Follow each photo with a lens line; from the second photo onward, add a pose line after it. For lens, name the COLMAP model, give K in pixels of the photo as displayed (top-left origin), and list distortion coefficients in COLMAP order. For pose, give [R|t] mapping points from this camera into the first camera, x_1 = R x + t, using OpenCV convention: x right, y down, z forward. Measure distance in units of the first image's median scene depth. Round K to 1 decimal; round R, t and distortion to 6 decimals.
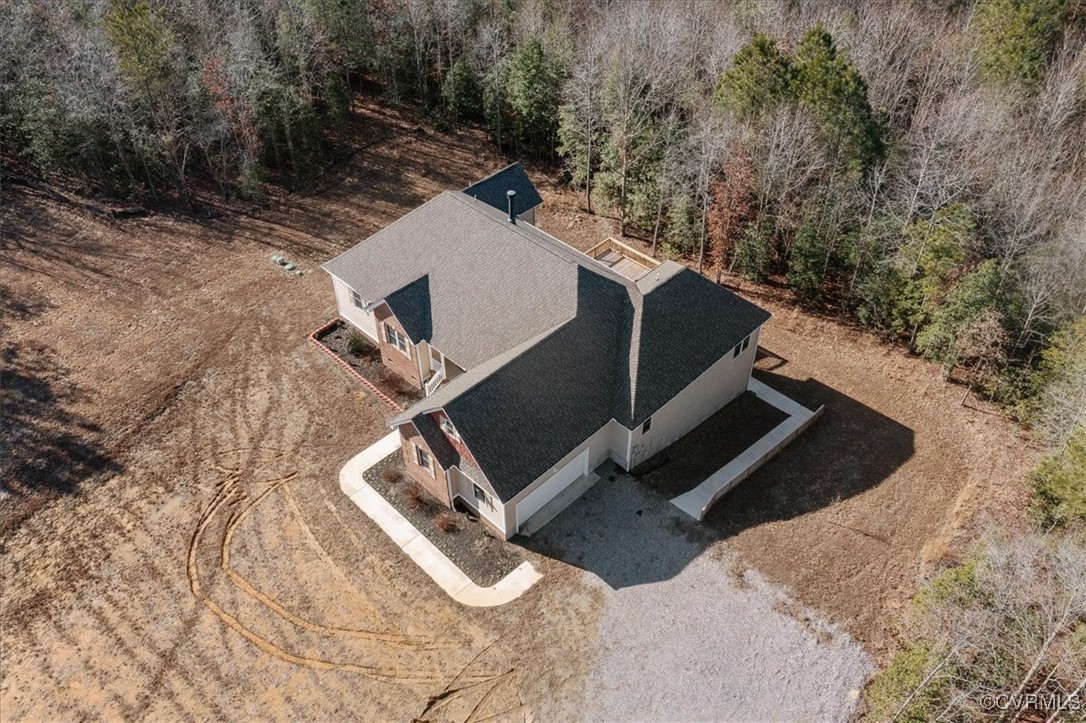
lens RADIAL K [[850.5, 0, 550.7], [0, 850.5, 341.3], [0, 0, 1]] dist [-0.019062, -0.000712]
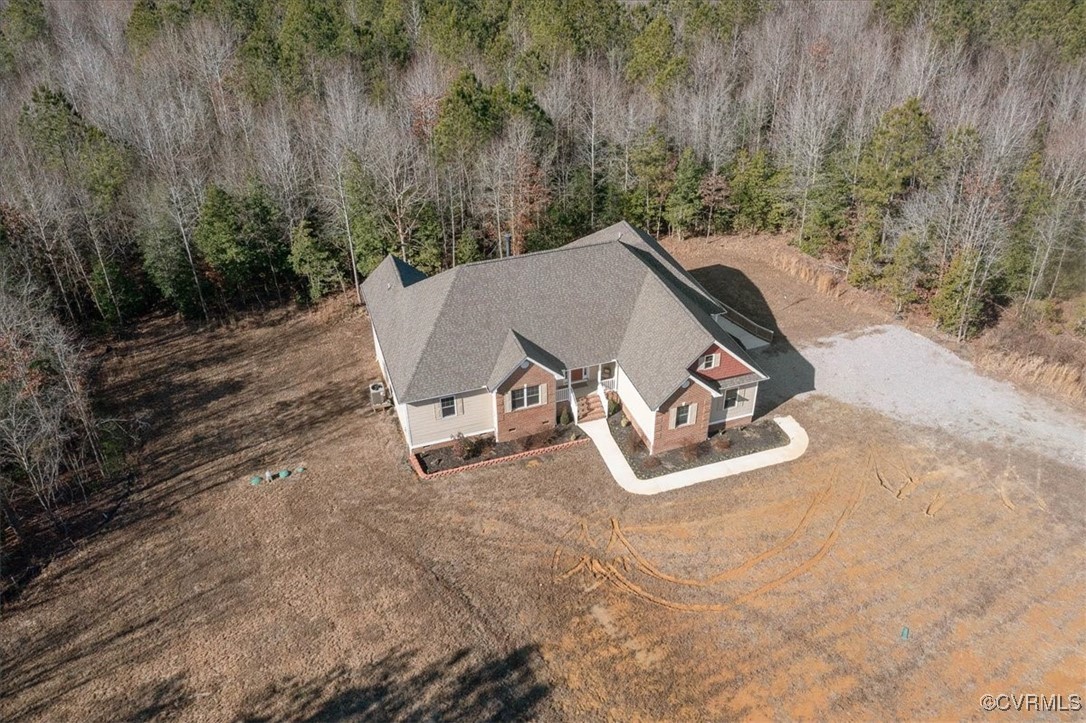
lens RADIAL K [[840.1, 0, 538.9], [0, 840.1, 329.6], [0, 0, 1]] dist [-0.022924, 0.004205]
pose [[0.466857, -0.482373, 0.741189, -1.013273], [0.594536, 0.791657, 0.140734, -0.230681], [-0.654654, 0.374960, 0.656379, 0.310266]]
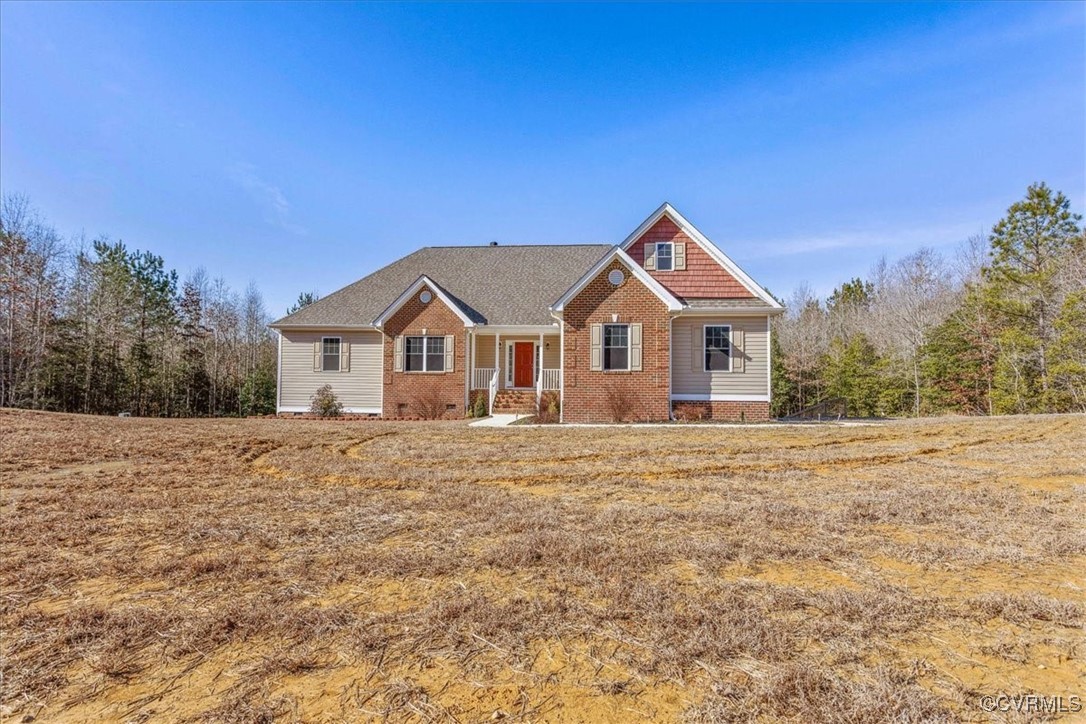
lens RADIAL K [[517.9, 0, 543.0], [0, 517.9, 351.6], [0, 0, 1]] dist [-0.009857, 0.002461]
pose [[0.778651, 0.050094, 0.625455, -0.436928], [0.402492, 0.724827, -0.559130, 0.337156], [-0.481356, 0.687107, 0.544225, 0.779441]]
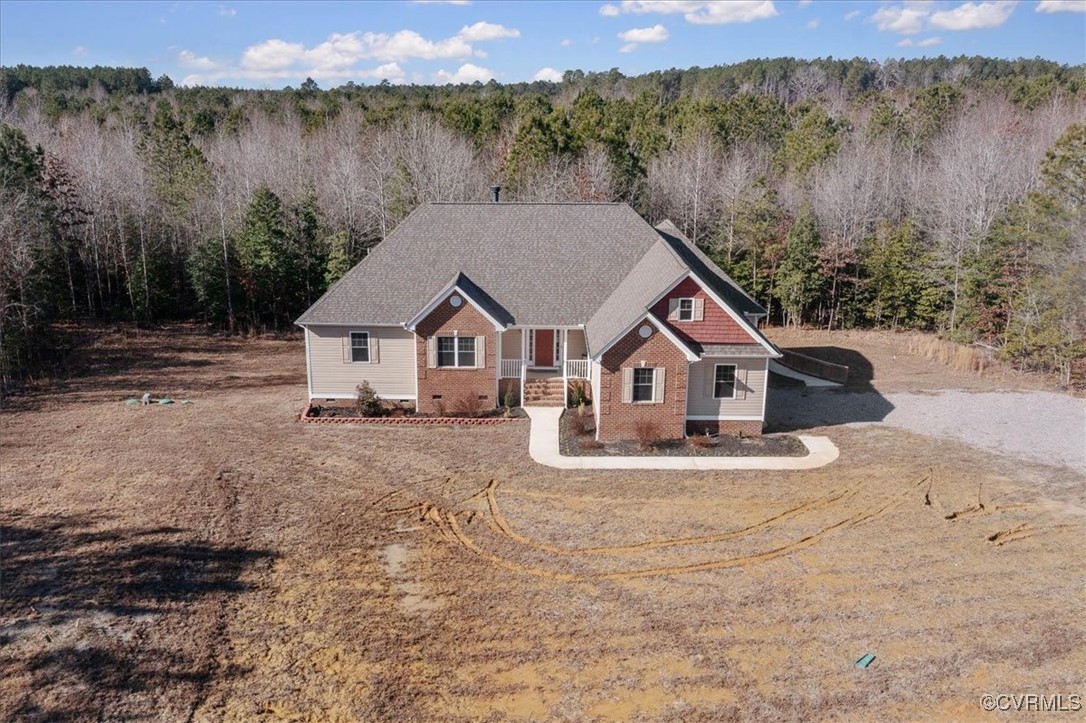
lens RADIAL K [[902.3, 0, 505.5], [0, 902.3, 332.7], [0, 0, 1]] dist [-0.017663, -0.002515]
pose [[0.741805, -0.167597, 0.649335, -0.787029], [0.441118, 0.851254, -0.284222, 0.277278], [-0.505114, 0.497270, 0.705395, 0.405544]]
